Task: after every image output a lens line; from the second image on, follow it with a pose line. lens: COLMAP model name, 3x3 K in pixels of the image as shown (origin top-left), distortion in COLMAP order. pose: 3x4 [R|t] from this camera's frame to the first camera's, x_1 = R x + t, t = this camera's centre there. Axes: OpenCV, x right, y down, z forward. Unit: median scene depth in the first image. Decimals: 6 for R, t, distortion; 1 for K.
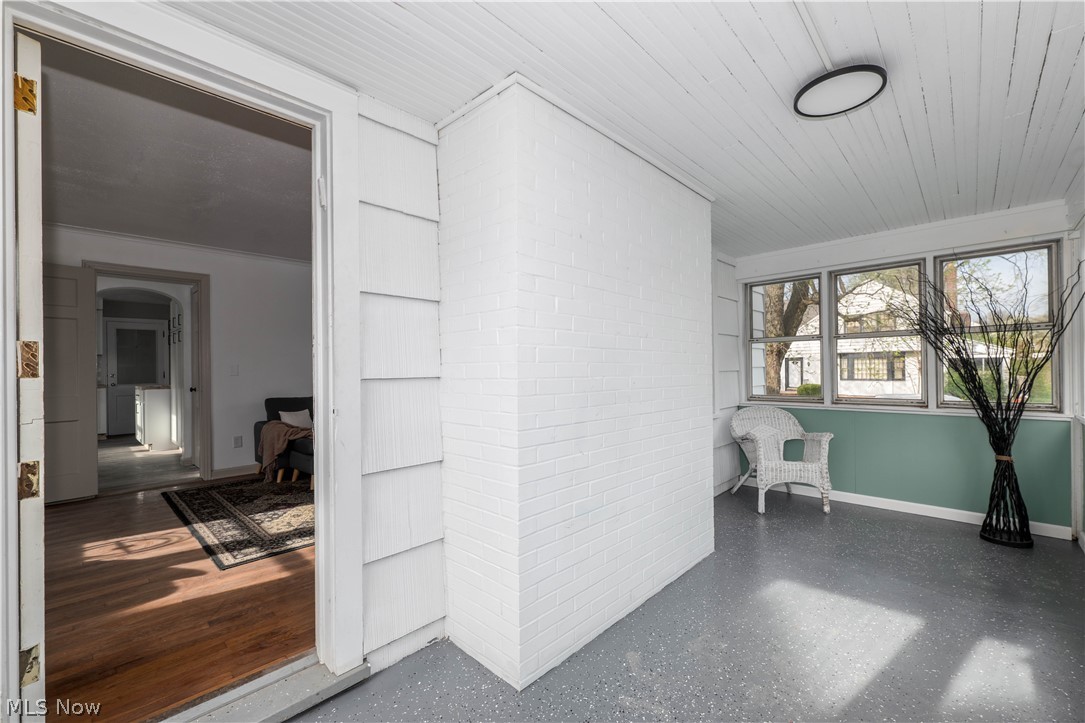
lens RADIAL K [[450.9, 0, 554.0], [0, 450.9, 367.0], [0, 0, 1]] dist [0.000153, -0.000375]
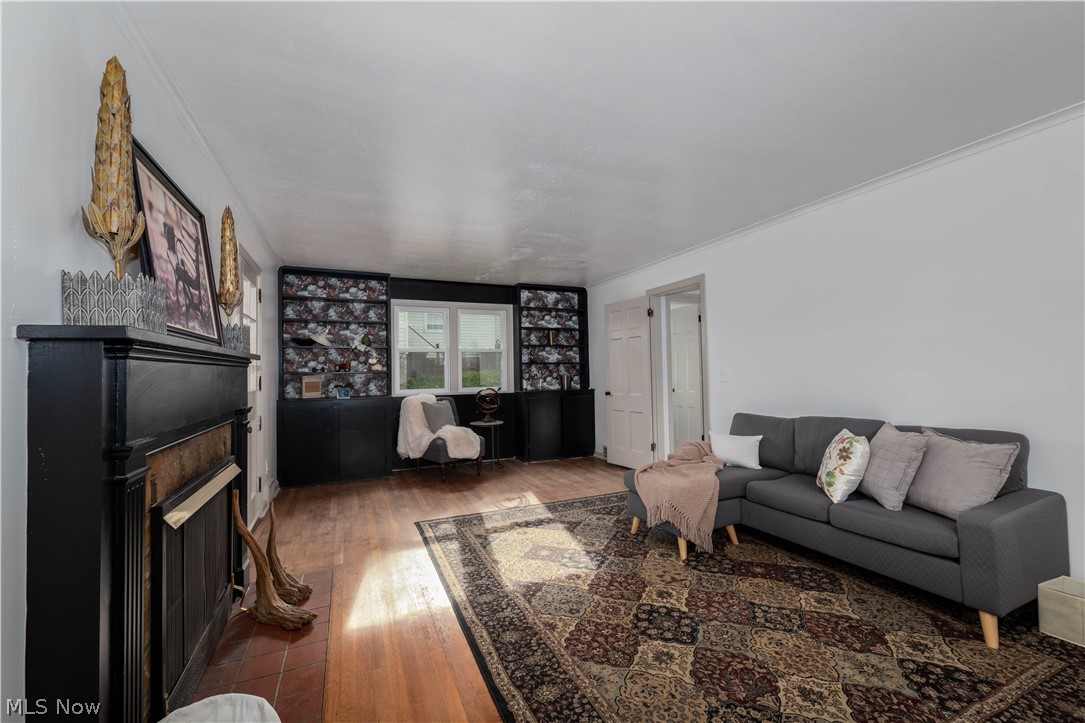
lens RADIAL K [[450.9, 0, 545.1], [0, 450.9, 359.4], [0, 0, 1]] dist [0.000153, -0.000375]
pose [[-0.398190, -0.008345, -0.917265, 0.231401], [0.023683, 0.999532, -0.019374, -0.016636], [0.916997, -0.029438, -0.397806, 1.105926]]
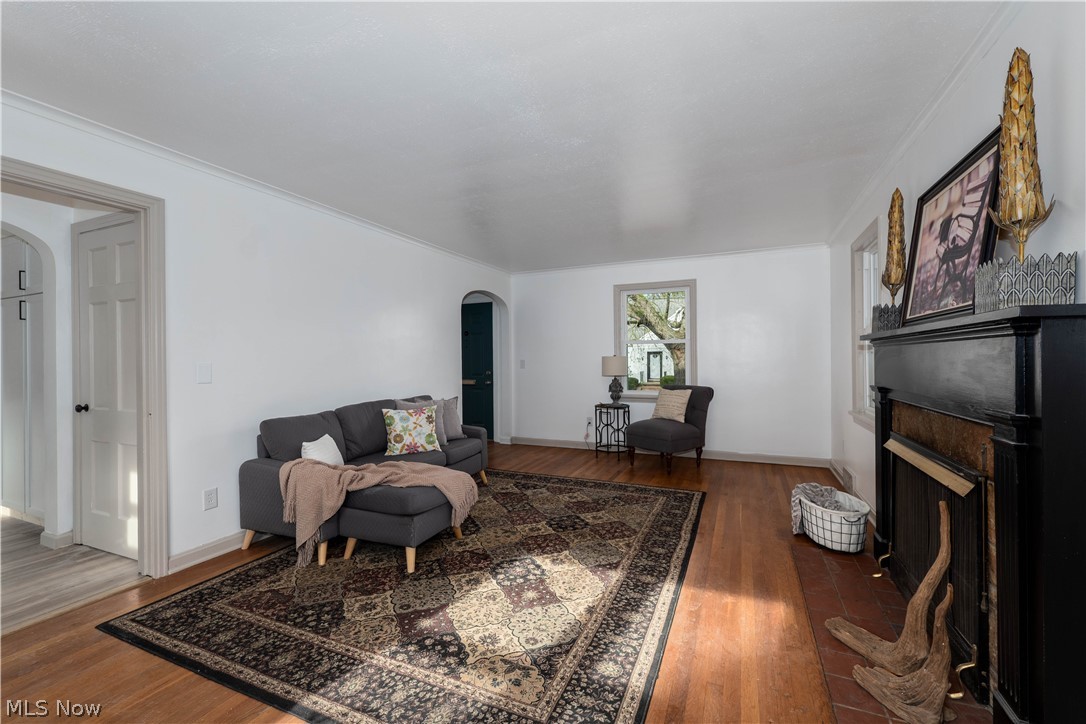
lens RADIAL K [[451.4, 0, 543.5], [0, 451.4, 360.5], [0, 0, 1]] dist [0.000153, -0.000375]
pose [[0.945634, -0.001234, 0.325231, -0.527890], [0.000535, 0.999997, 0.002236, -0.011329], [-0.325233, -0.001941, 0.945632, 0.347643]]
